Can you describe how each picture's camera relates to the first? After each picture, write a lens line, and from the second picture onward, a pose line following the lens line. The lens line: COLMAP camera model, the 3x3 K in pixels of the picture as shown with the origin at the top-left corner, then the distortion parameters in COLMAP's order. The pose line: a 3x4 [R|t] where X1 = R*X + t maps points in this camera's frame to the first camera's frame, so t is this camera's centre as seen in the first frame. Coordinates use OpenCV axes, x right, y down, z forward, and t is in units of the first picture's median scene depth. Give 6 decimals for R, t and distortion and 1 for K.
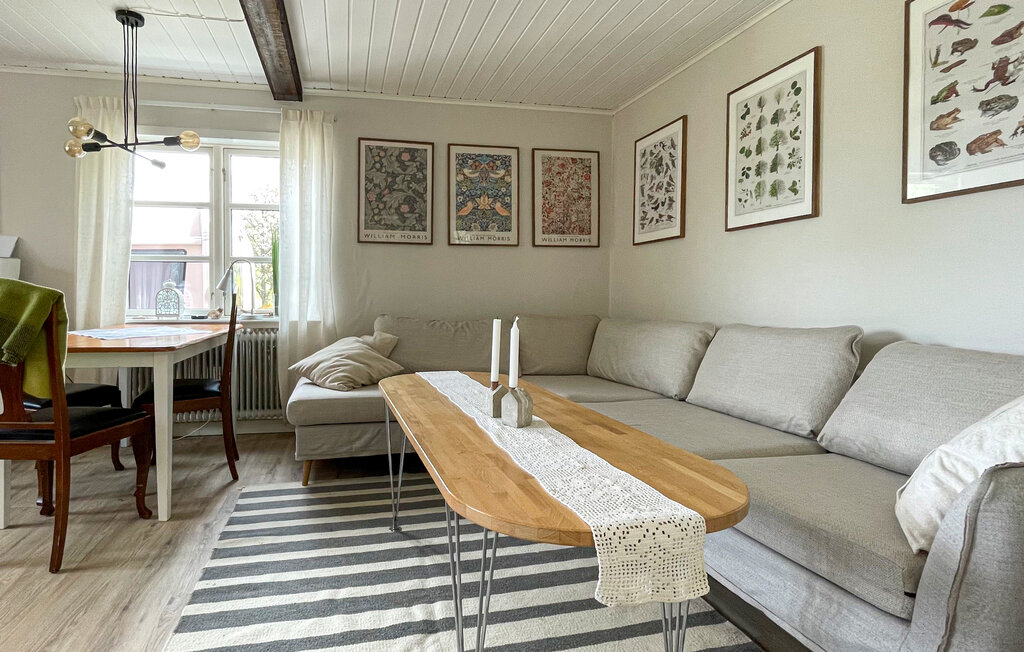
lens RADIAL K [[555.2, 0, 510.5], [0, 555.2, 326.4], [0, 0, 1]] dist [0.004395, -0.002841]
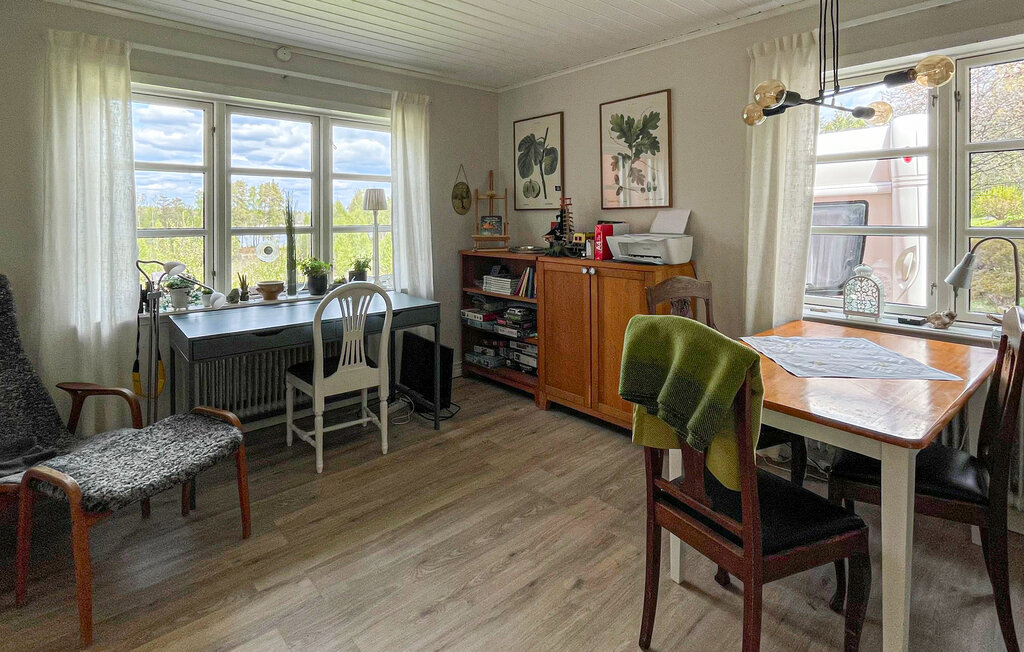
lens RADIAL K [[555.2, 0, 463.6], [0, 555.2, 226.7], [0, 0, 1]] dist [0.004395, -0.002841]
pose [[0.460573, 0.003805, -0.887614, -0.226514], [-0.011395, 0.999934, -0.001626, -0.131079], [0.887549, 0.010863, 0.460586, 0.223821]]
